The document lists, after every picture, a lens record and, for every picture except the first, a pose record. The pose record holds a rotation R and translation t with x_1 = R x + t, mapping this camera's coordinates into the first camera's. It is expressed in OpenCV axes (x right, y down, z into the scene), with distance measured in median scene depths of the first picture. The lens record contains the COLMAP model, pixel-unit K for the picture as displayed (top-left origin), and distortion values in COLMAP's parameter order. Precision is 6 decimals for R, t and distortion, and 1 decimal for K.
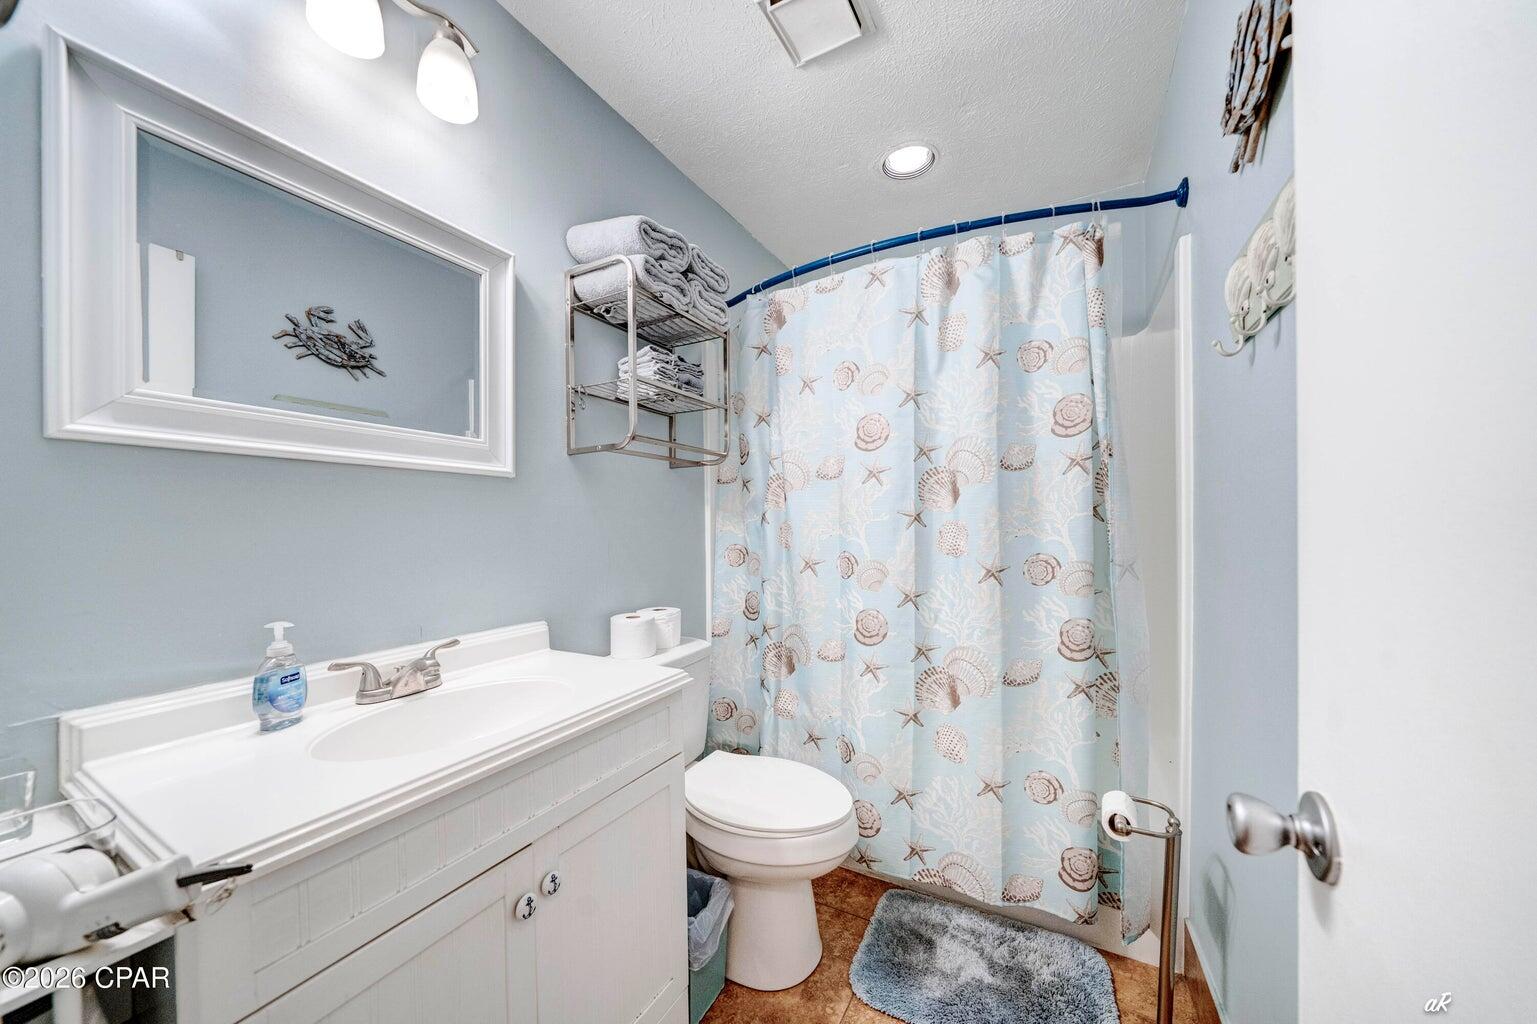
lens RADIAL K [[536.6, 0, 766.0], [0, 536.6, 517.0], [0, 0, 1]] dist [-0.000954, -0.000138]
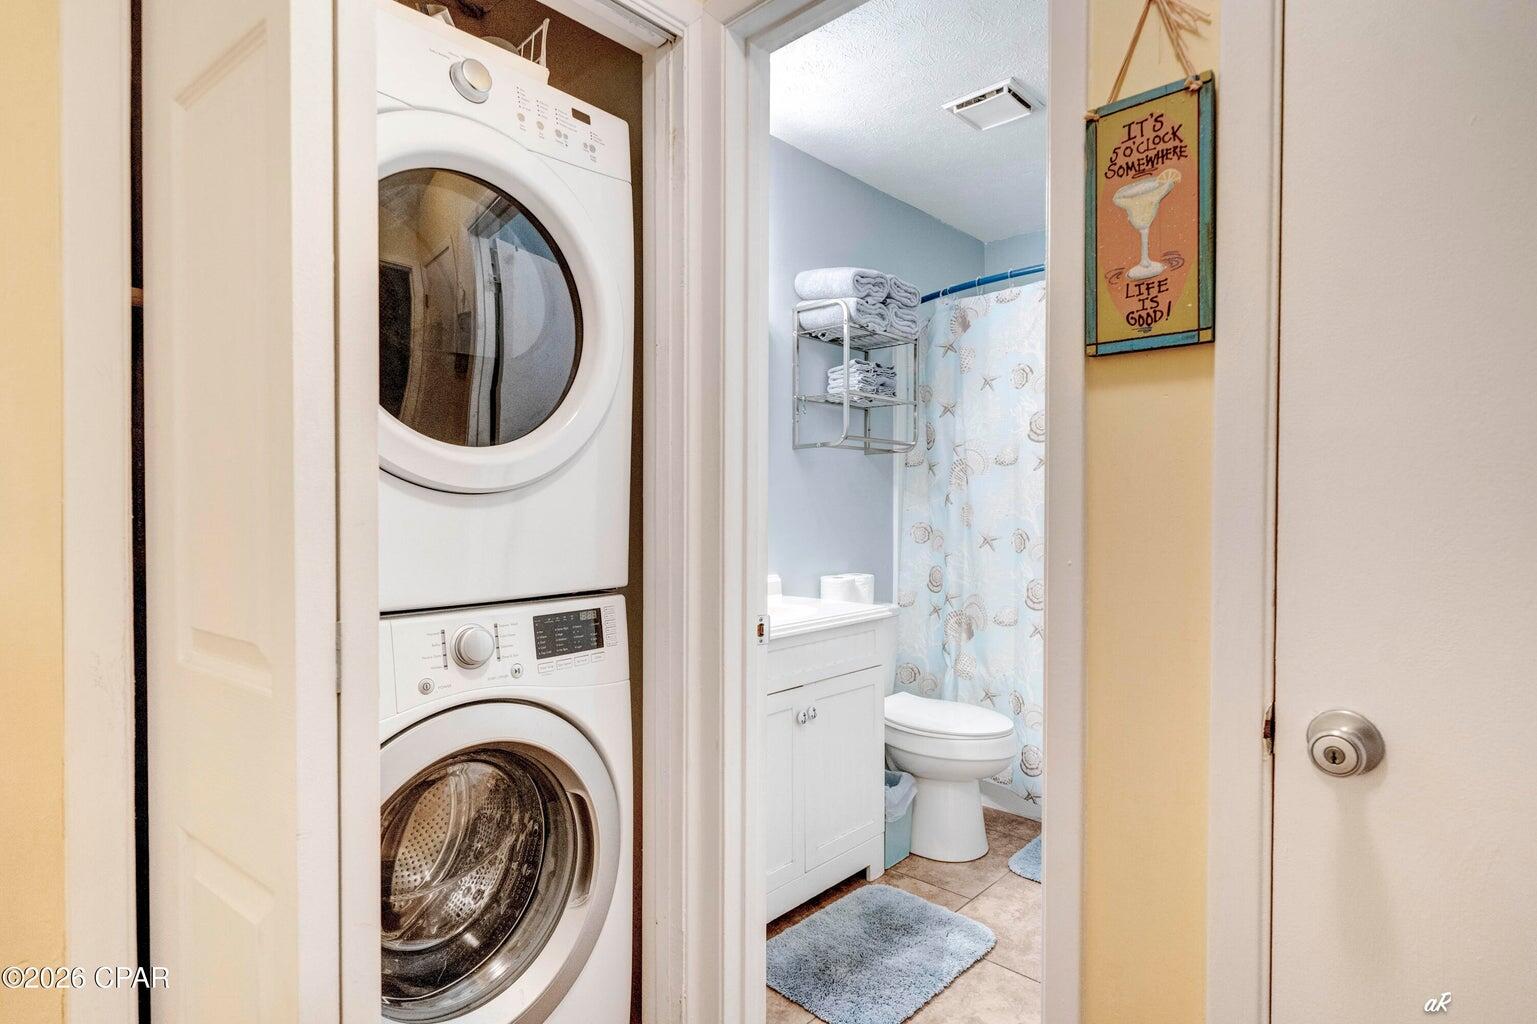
lens RADIAL K [[789.9, 0, 786.1], [0, 789.9, 514.6], [0, 0, 1]] dist [-0.003762, -0.000238]
pose [[0.976365, 0.015971, -0.215538, 0.025165], [-0.010481, 0.999591, 0.026593, -0.006200], [0.215874, -0.023706, 0.976133, -0.746179]]
